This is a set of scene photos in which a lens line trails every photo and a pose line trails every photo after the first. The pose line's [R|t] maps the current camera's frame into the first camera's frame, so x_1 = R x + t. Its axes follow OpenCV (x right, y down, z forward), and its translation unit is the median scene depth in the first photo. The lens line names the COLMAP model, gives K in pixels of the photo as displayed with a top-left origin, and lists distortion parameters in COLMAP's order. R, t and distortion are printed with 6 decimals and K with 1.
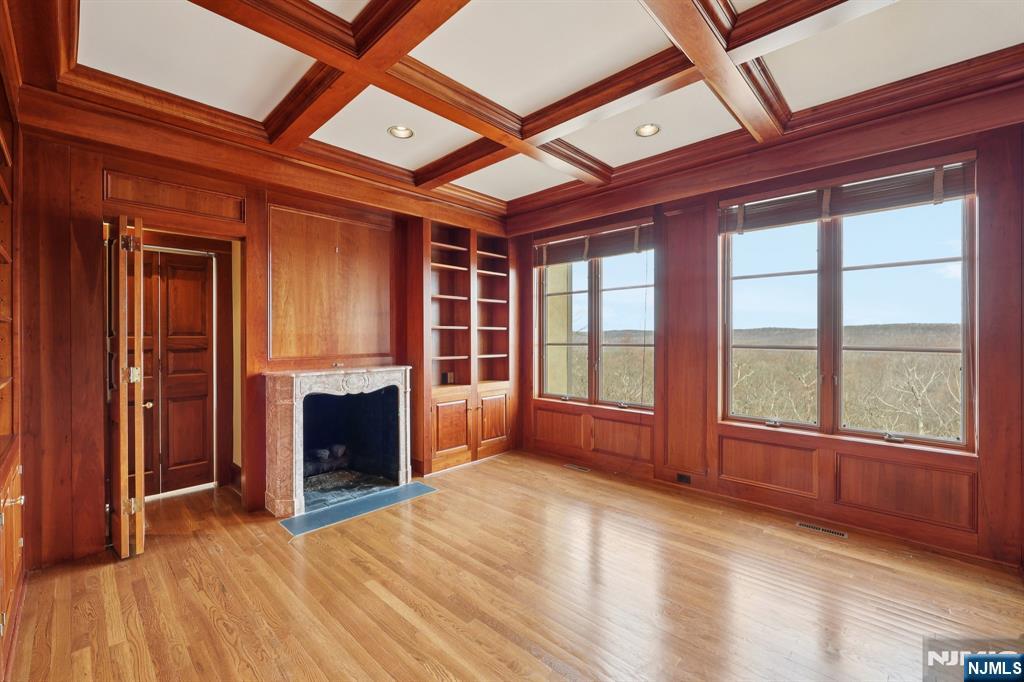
lens RADIAL K [[418.0, 0, 513.4], [0, 418.0, 340.7], [0, 0, 1]] dist [0.001526, -0.000276]
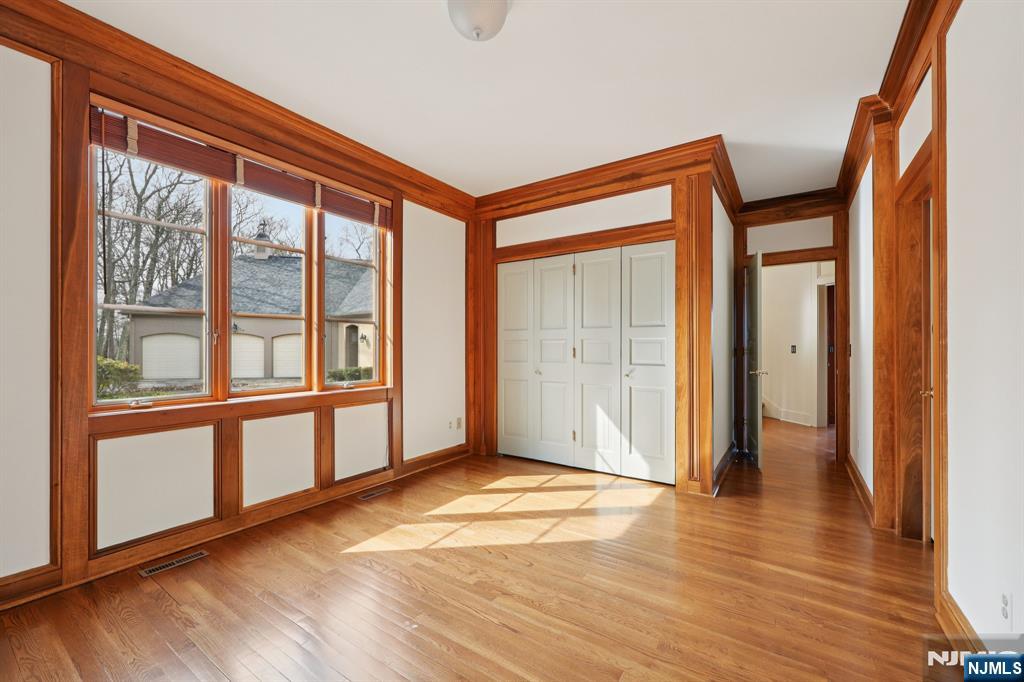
lens RADIAL K [[418.0, 0, 511.0], [0, 418.0, 344.9], [0, 0, 1]] dist [0.001526, -0.000276]
pose [[-0.163409, 0.009578, 0.986512, -0.530922], [0.005231, 0.999947, -0.008842, 0.067434], [-0.986545, 0.003716, -0.163450, 0.621831]]
